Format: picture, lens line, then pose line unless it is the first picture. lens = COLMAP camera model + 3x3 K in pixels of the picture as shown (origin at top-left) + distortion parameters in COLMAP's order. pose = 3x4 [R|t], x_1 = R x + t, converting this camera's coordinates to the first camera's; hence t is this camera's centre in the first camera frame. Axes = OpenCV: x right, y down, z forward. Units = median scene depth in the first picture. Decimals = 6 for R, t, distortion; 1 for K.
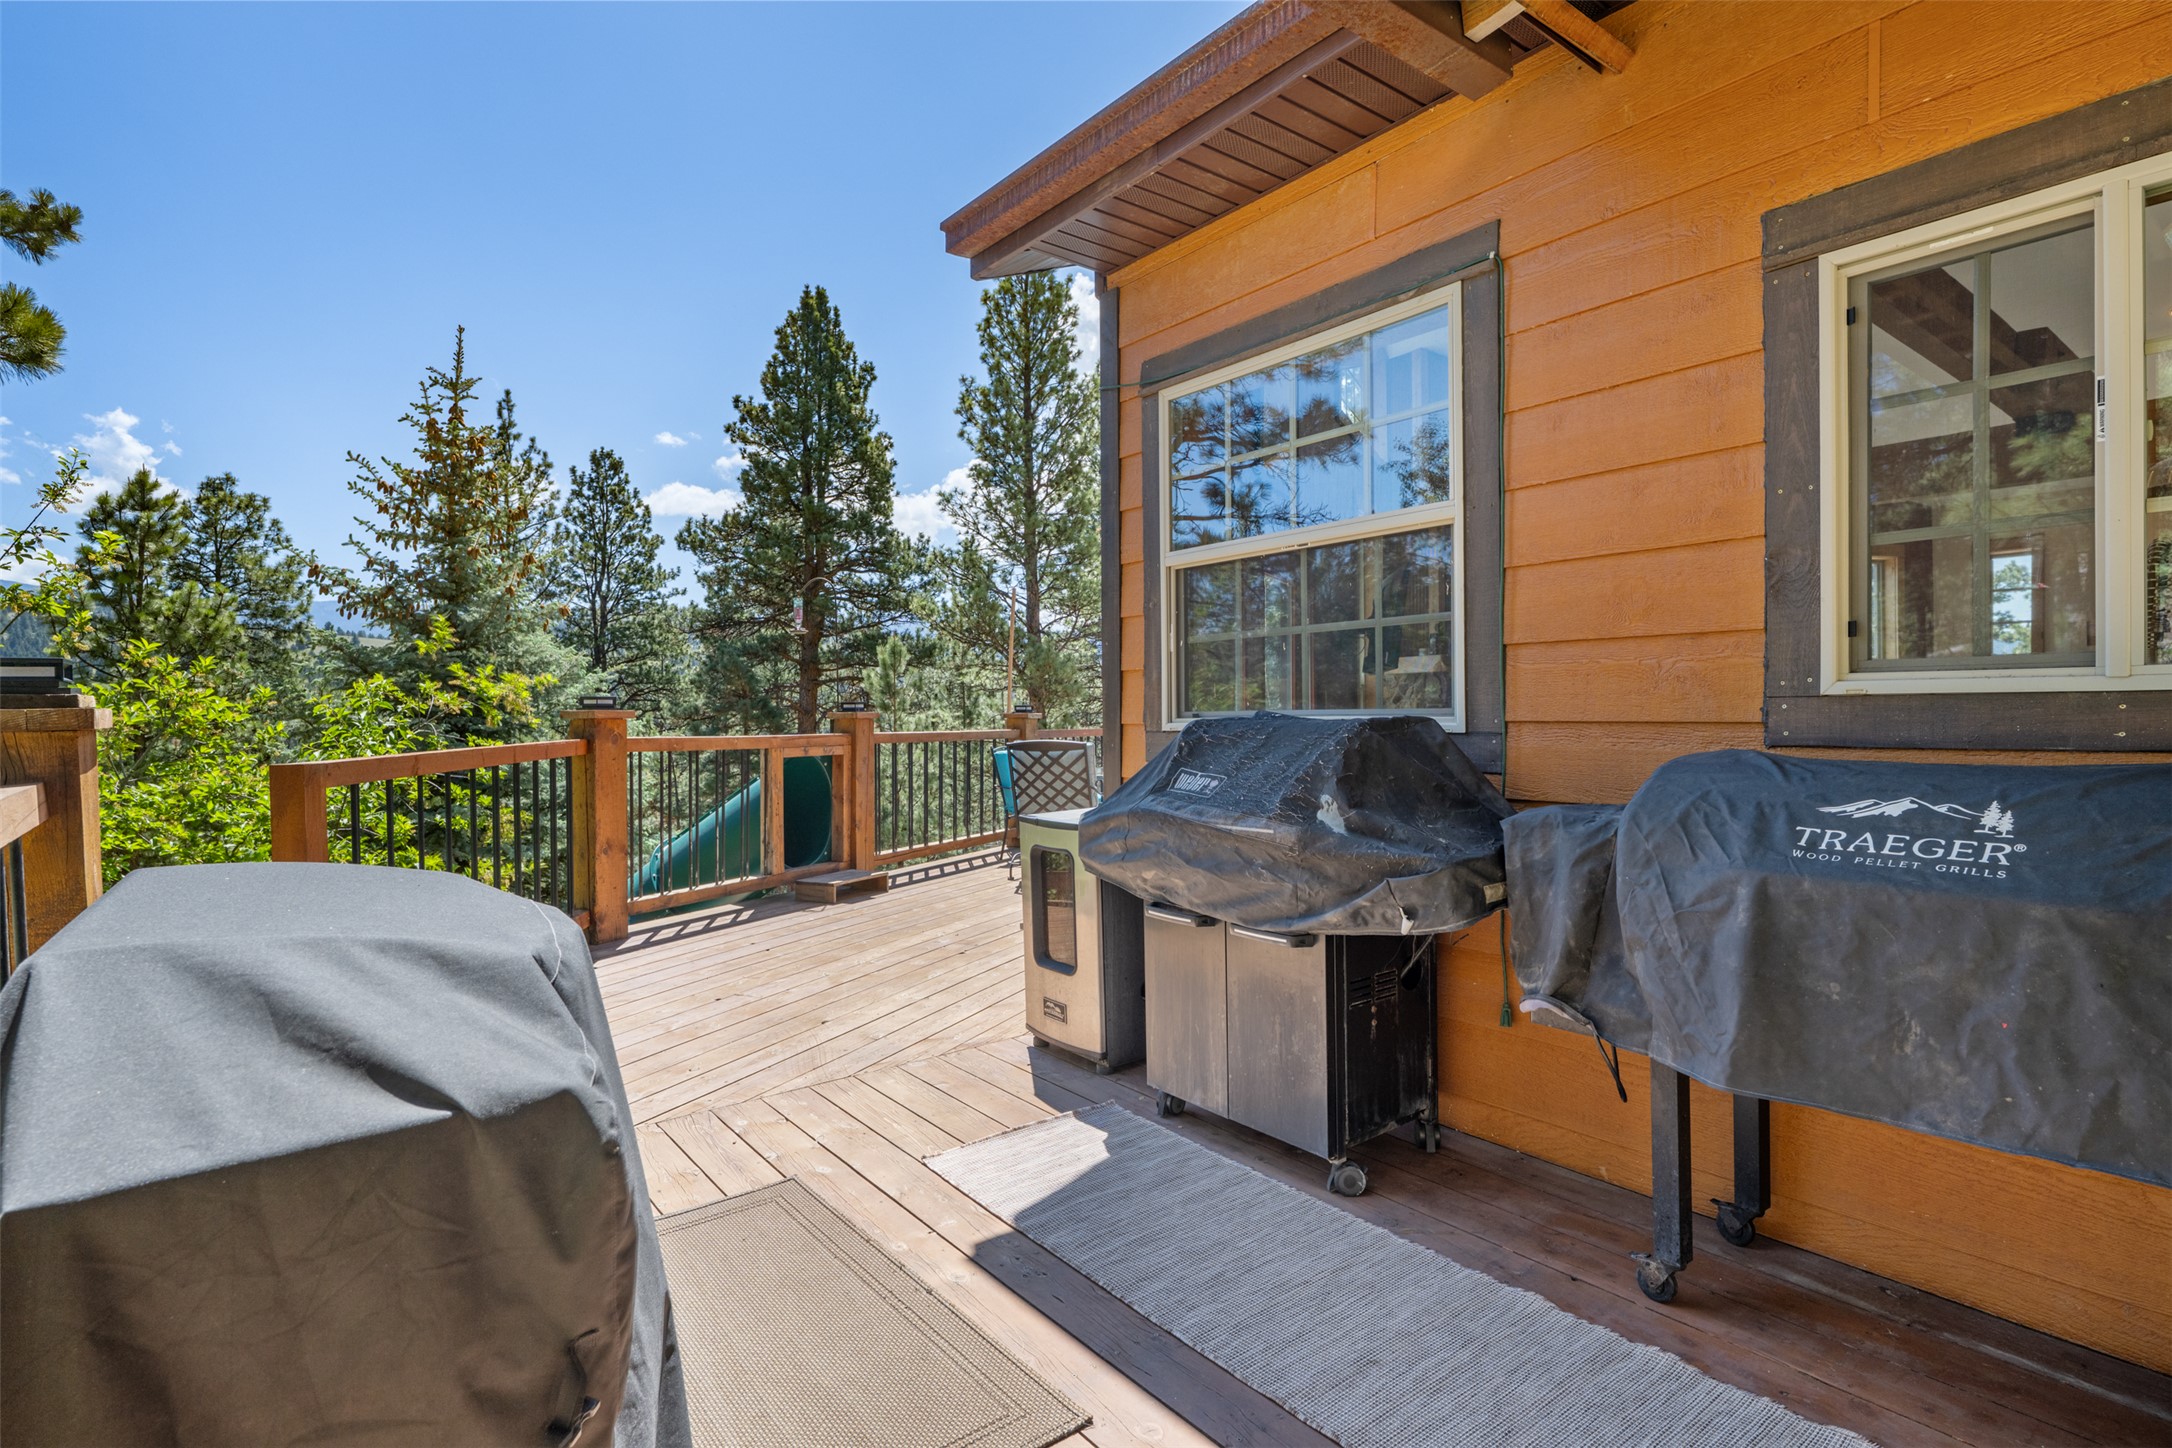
lens RADIAL K [[1107.1, 0, 1090.4], [0, 1107.1, 700.3], [0, 0, 1]] dist [-0.003378, 0.000175]
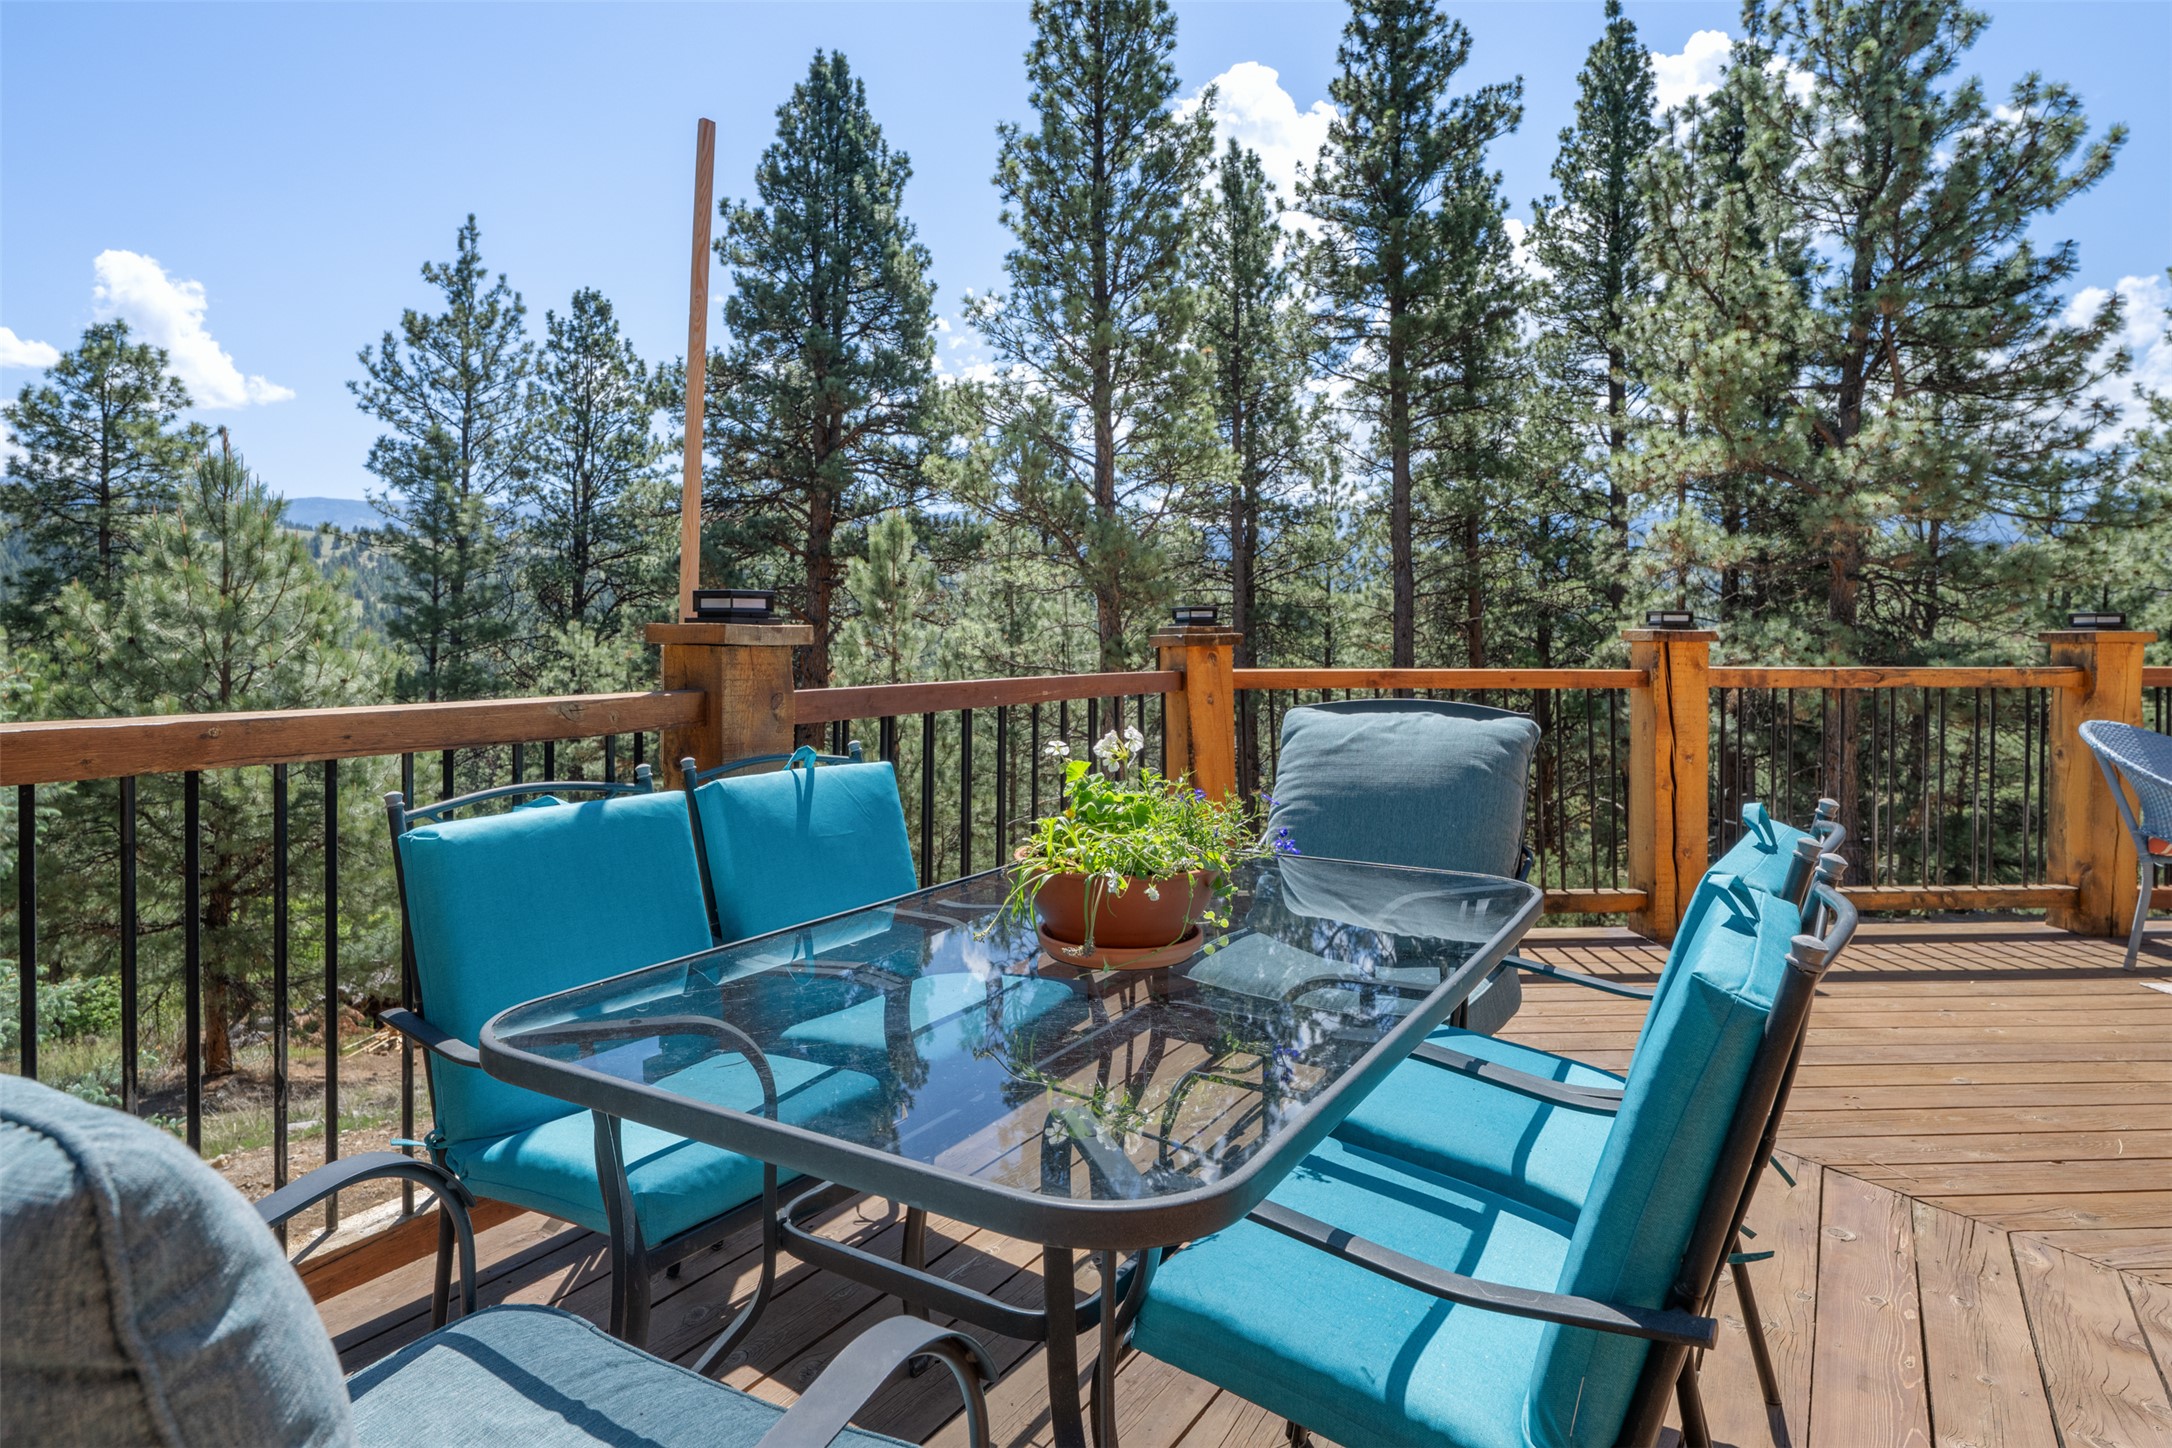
lens RADIAL K [[1103.9, 0, 1079.2], [0, 1103.9, 618.5], [0, 0, 1]] dist [0.001114, 0.000035]
pose [[0.990960, 0.006973, -0.133978, 0.019840], [-0.006127, 0.999959, 0.006730, 0.002188], [0.134019, -0.005848, 0.990961, 0.287363]]
